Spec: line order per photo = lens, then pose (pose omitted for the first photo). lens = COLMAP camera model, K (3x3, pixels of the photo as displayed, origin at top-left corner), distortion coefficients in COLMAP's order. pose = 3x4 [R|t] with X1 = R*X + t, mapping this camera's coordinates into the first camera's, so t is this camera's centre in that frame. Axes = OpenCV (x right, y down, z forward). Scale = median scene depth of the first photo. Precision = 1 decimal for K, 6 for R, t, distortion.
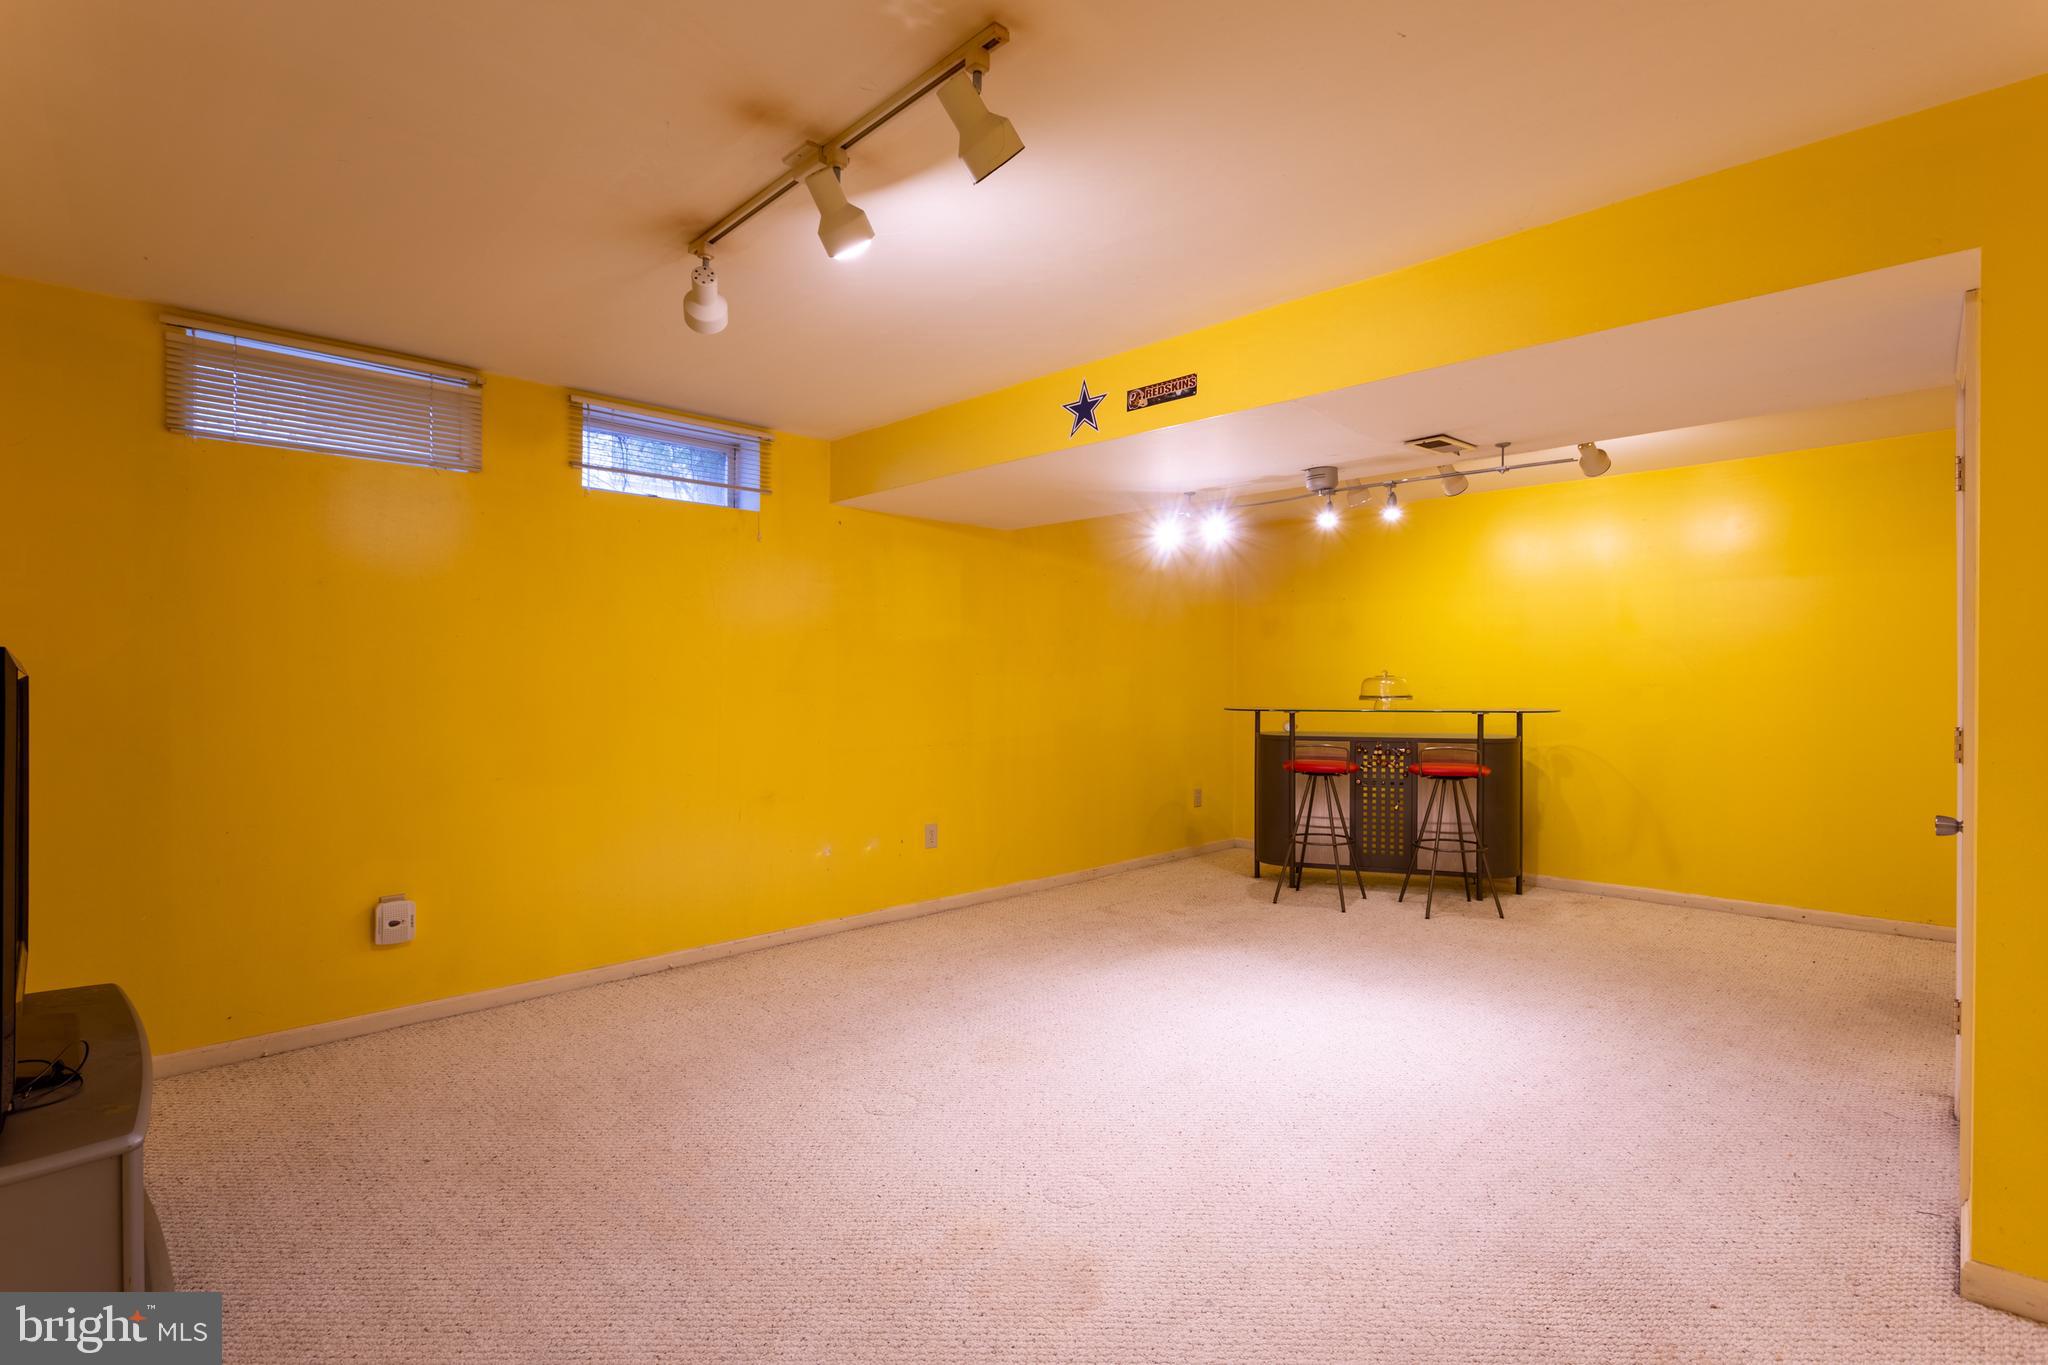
lens RADIAL K [[978.8, 0, 1028.4], [0, 978.8, 680.7], [0, 0, 1]] dist [-0.012499, 0.001189]
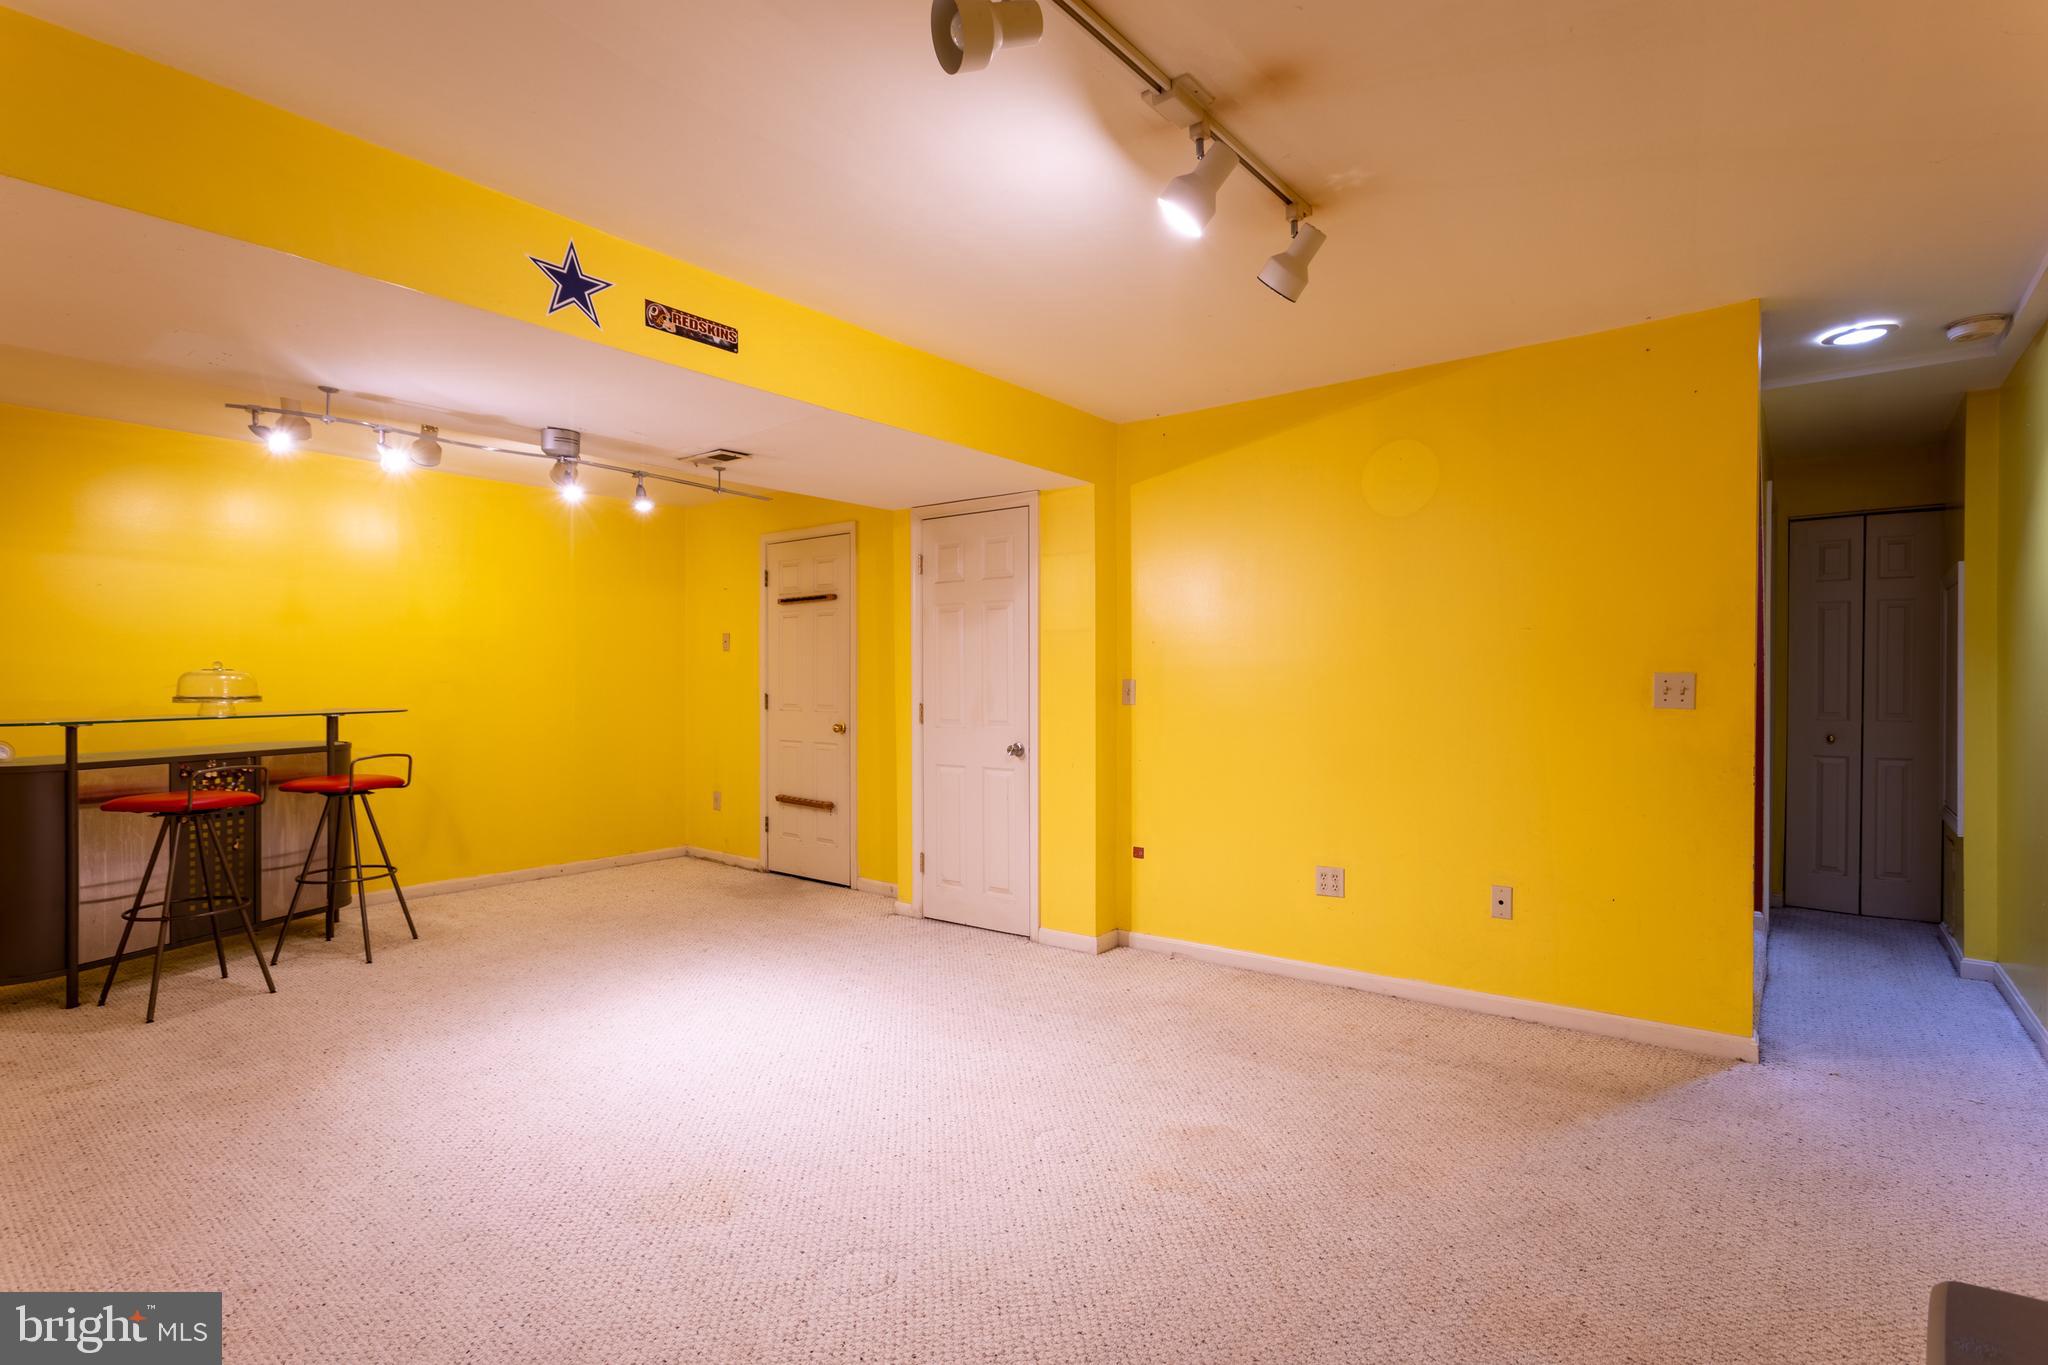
lens RADIAL K [[978.8, 0, 1028.4], [0, 978.8, 680.7], [0, 0, 1]] dist [-0.012499, 0.001189]
pose [[-0.112100, 0.001474, 0.993696, -0.519523], [-0.001259, 0.999998, -0.001626, 0.004715], [-0.993696, -0.001433, -0.112098, 0.584706]]
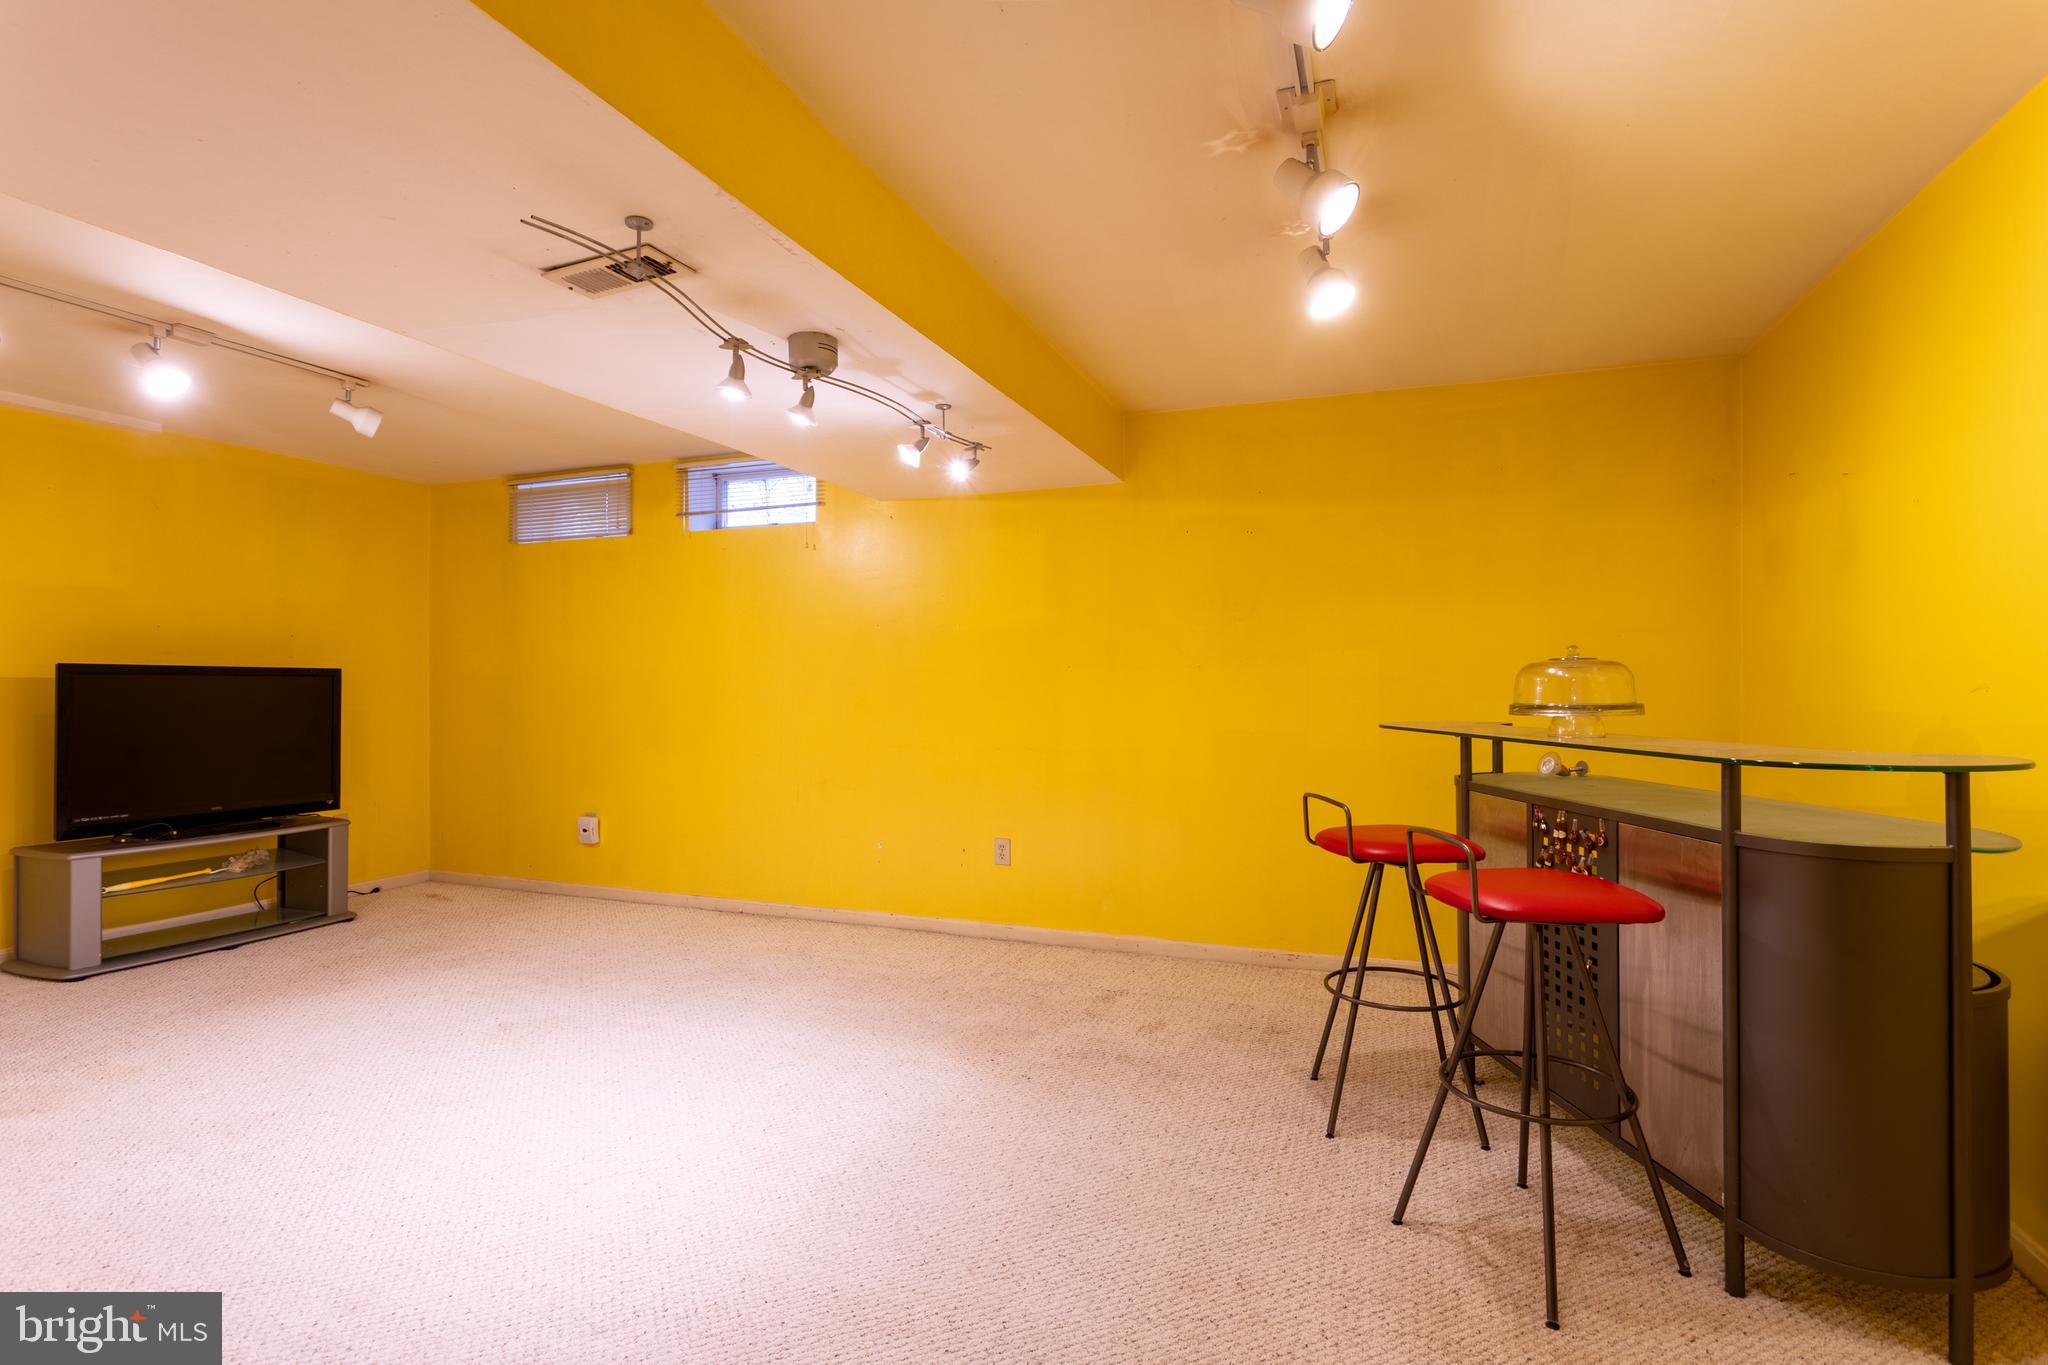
lens RADIAL K [[978.8, 0, 1028.4], [0, 978.8, 680.7], [0, 0, 1]] dist [-0.012499, 0.001189]
pose [[0.414816, -0.000118, -0.909905, 0.798228], [0.001312, 0.999999, 0.000468, 0.004647], [0.909904, -0.001387, 0.414816, 0.734349]]
